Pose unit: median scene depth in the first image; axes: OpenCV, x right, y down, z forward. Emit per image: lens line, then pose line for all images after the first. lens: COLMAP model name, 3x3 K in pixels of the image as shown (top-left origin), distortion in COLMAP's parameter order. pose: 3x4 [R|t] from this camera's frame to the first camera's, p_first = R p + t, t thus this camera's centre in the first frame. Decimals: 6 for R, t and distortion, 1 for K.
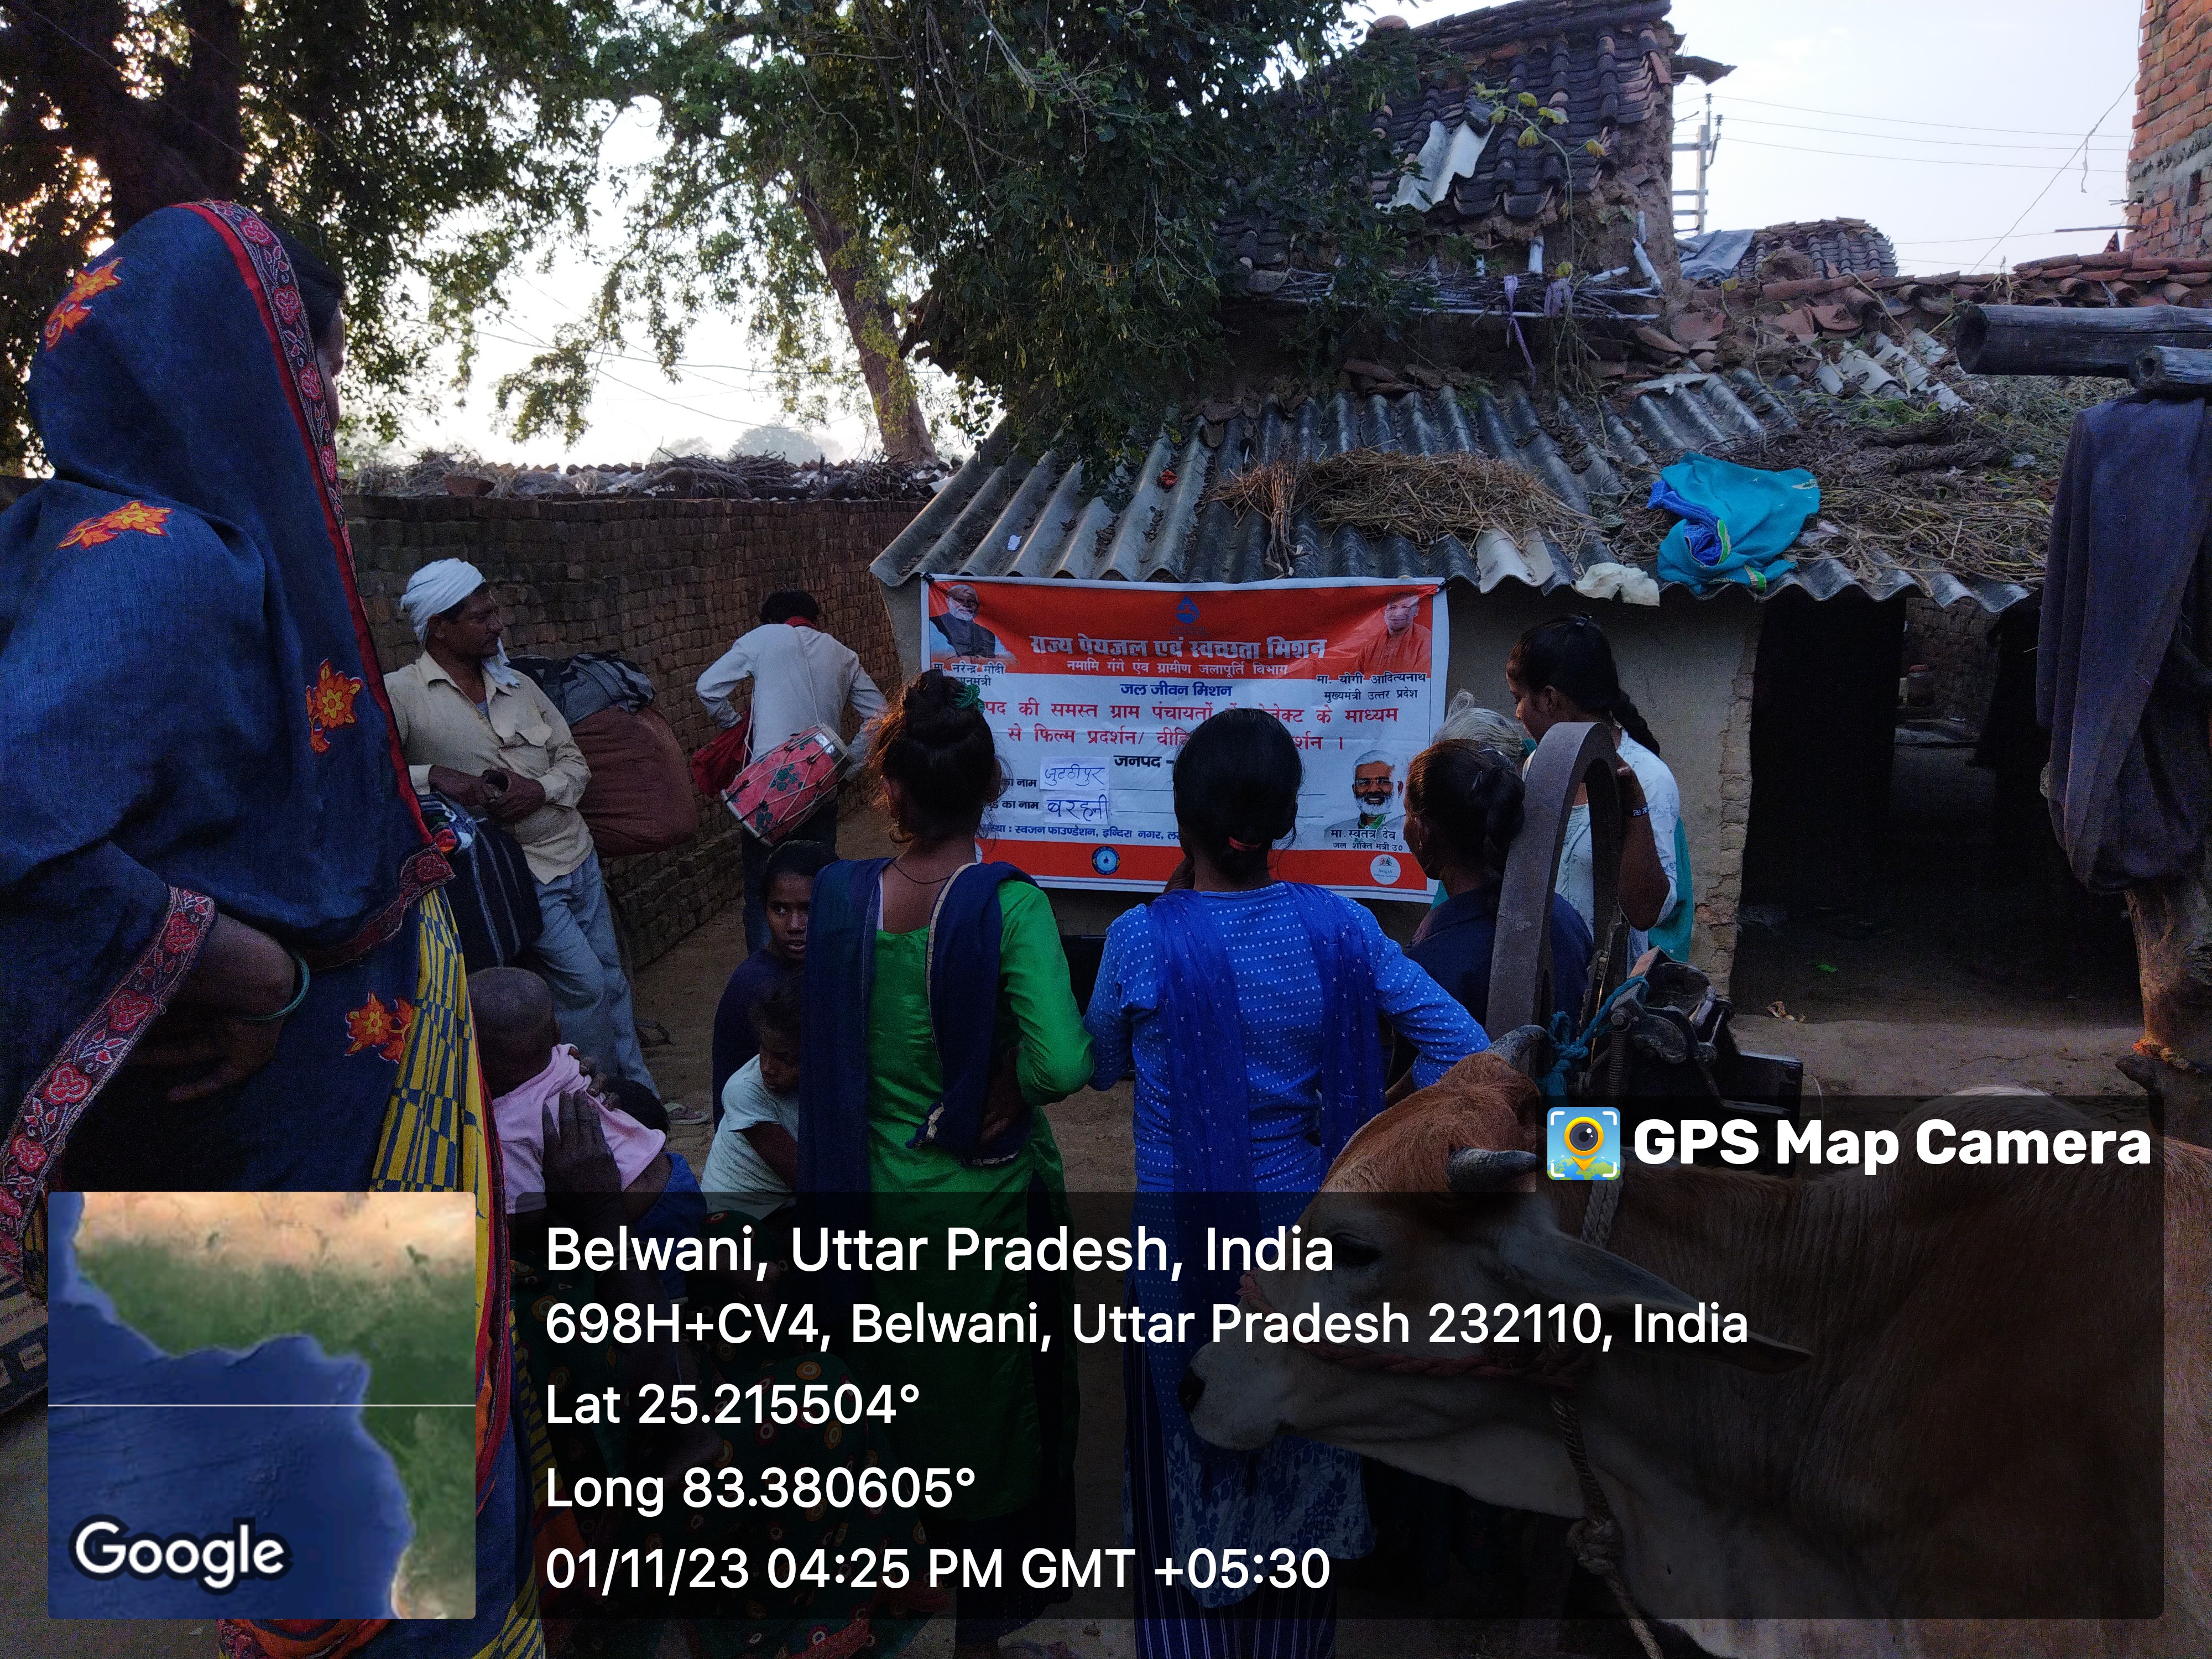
lens RADIAL K [[1653.1, 0, 1140.5], [0, 1653.1, 842.0], [0, 0, 1]] dist [0.075157, -0.099754]
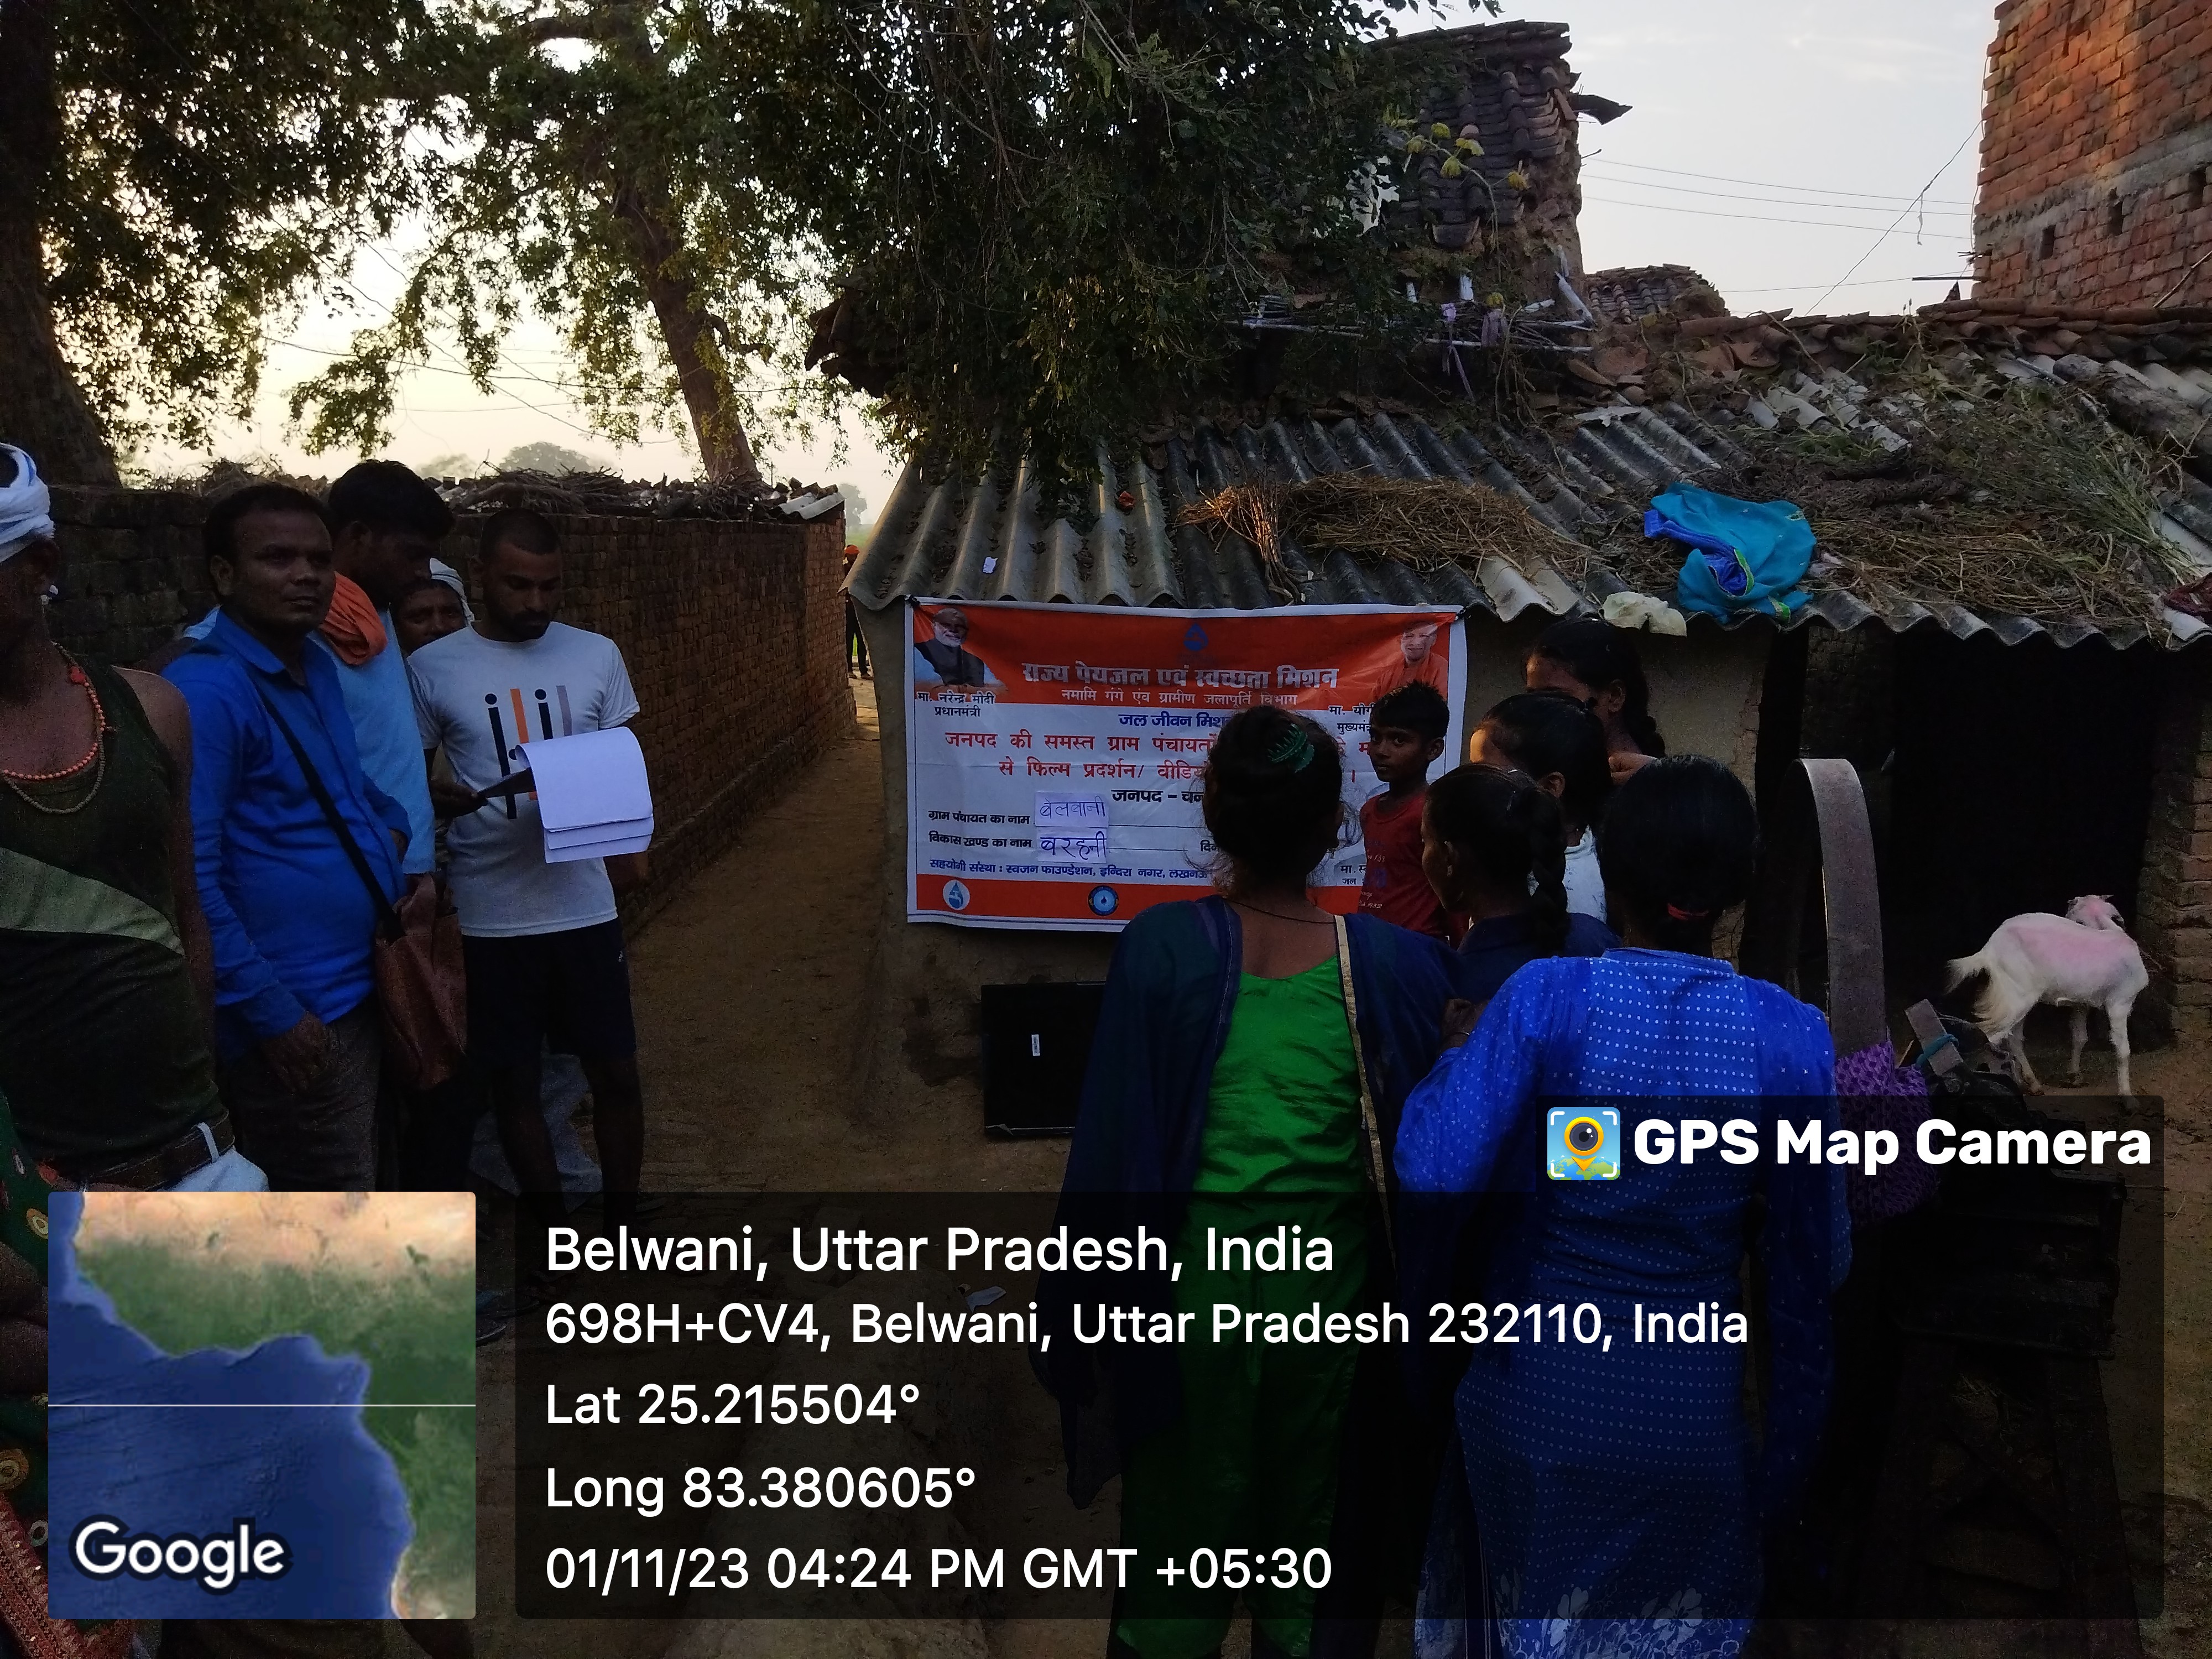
lens RADIAL K [[1644.2, 0, 1108.8], [0, 1644.2, 841.7], [0, 0, 1]] dist [0.090139, -0.129924]
pose [[0.992344, -0.008290, 0.123223, -0.104685], [0.010347, 0.999817, -0.016063, -0.005743], [-0.123067, 0.017215, 0.992249, 0.050780]]
